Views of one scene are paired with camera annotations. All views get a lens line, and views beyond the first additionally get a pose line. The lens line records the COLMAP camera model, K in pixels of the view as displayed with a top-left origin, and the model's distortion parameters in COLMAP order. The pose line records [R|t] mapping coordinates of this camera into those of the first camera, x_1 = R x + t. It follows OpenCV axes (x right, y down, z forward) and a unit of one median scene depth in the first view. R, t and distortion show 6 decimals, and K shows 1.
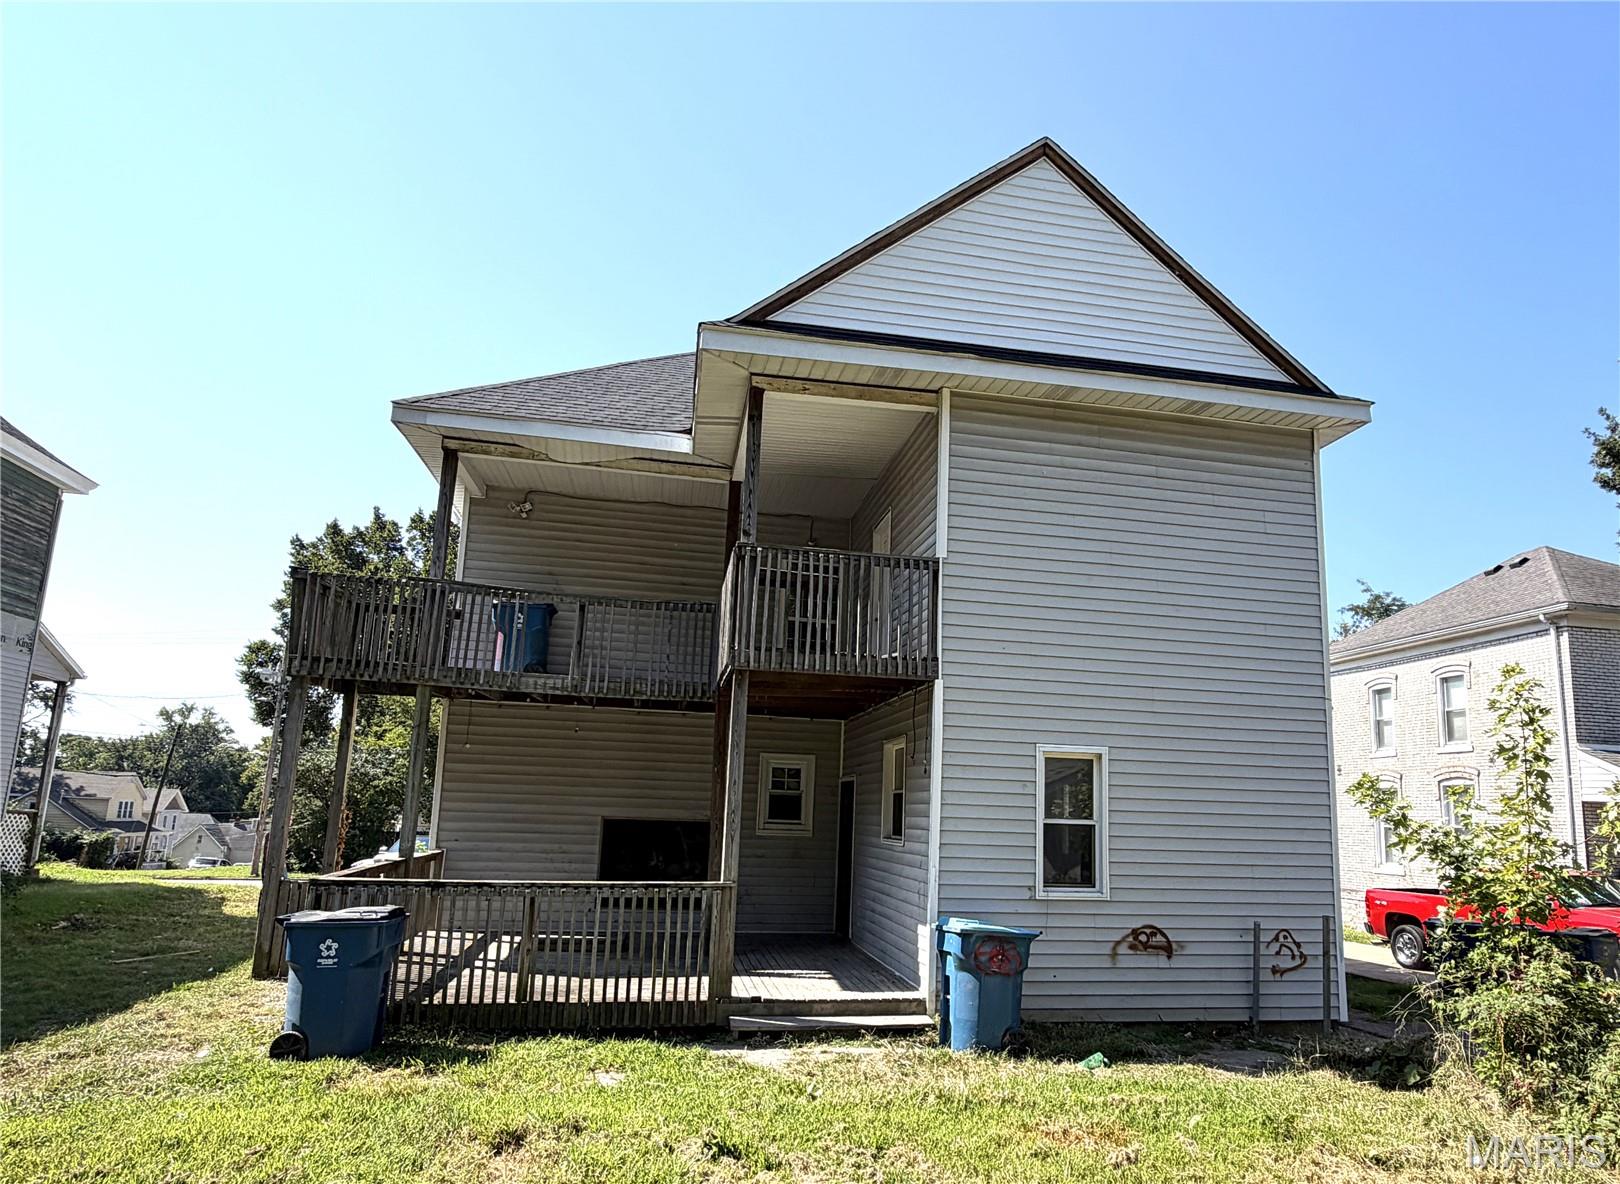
lens RADIAL K [[954.0, 0, 853.8], [0, 954.0, 644.1], [0, 0, 1]] dist [-0.002974, 0.002164]
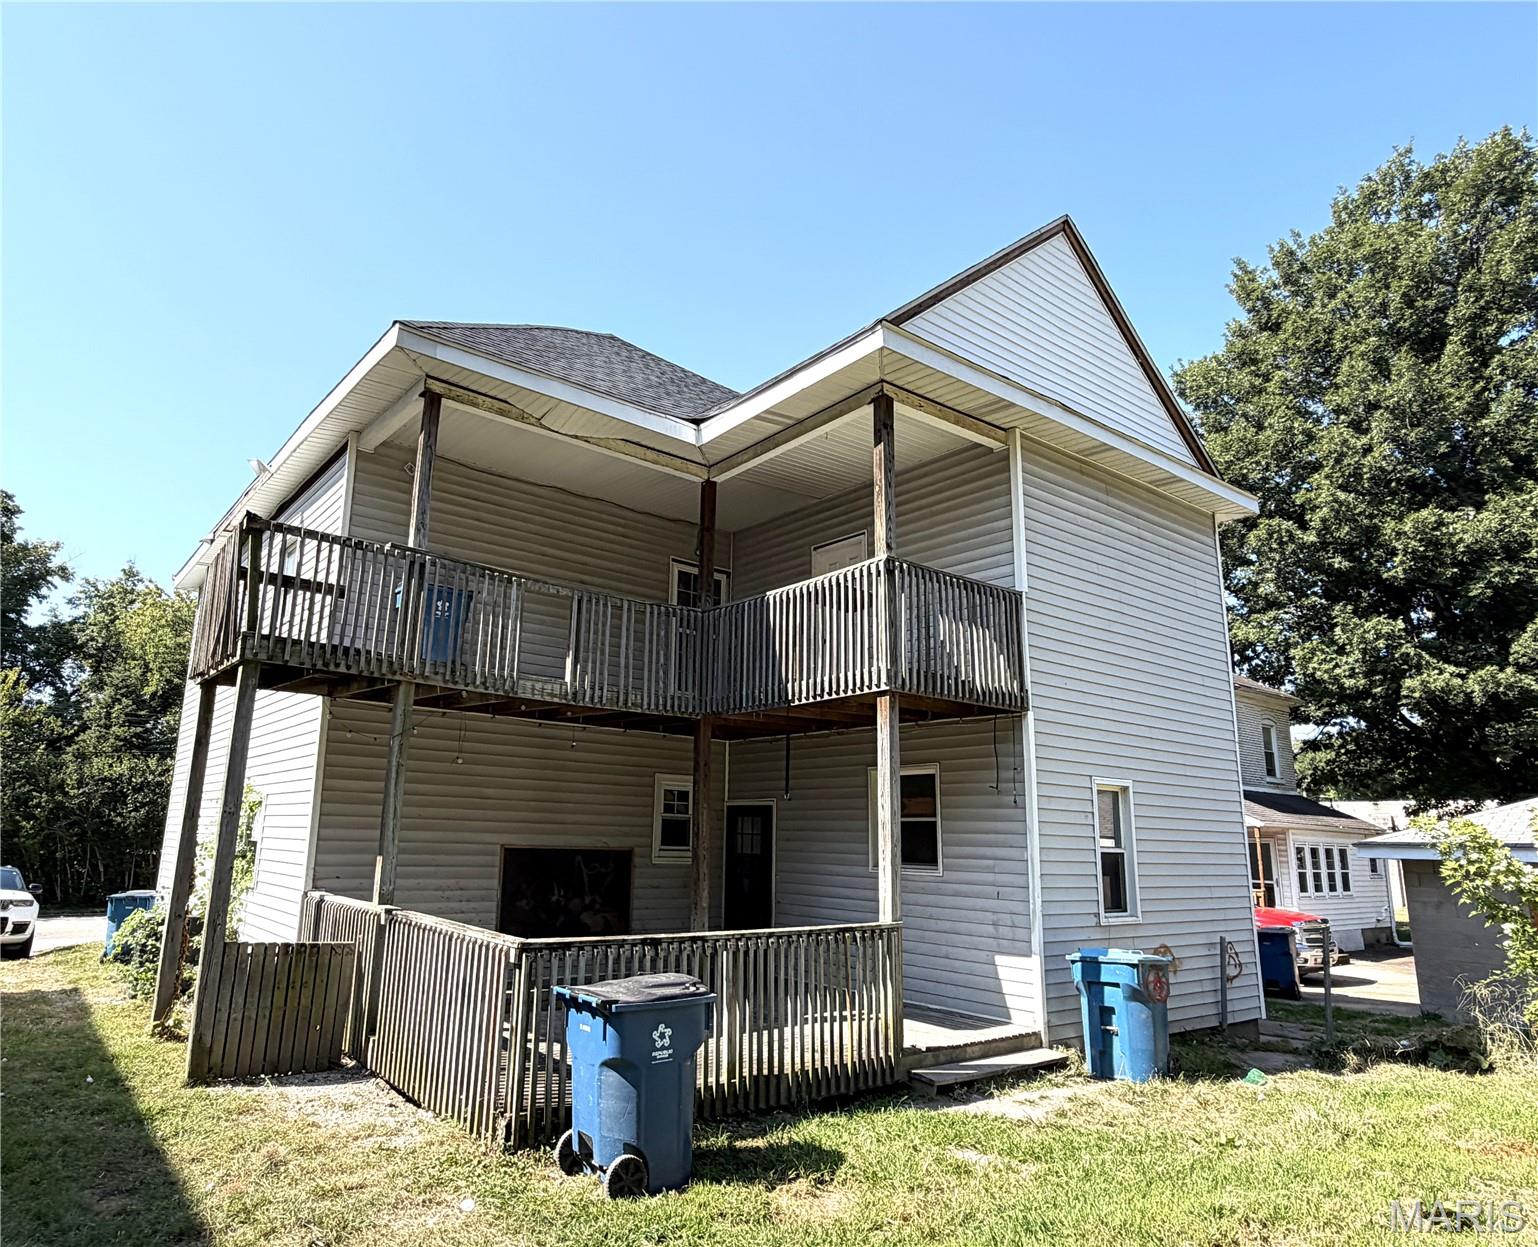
lens RADIAL K [[934.8, 0, 764.3], [0, 934.8, 628.7], [0, 0, 1]] dist [-0.008181, -0.001140]
pose [[0.912163, 0.084723, 0.400974, -0.559545], [-0.070802, 0.996265, -0.049438, 0.018218], [-0.403665, 0.016705, 0.914754, 0.195326]]
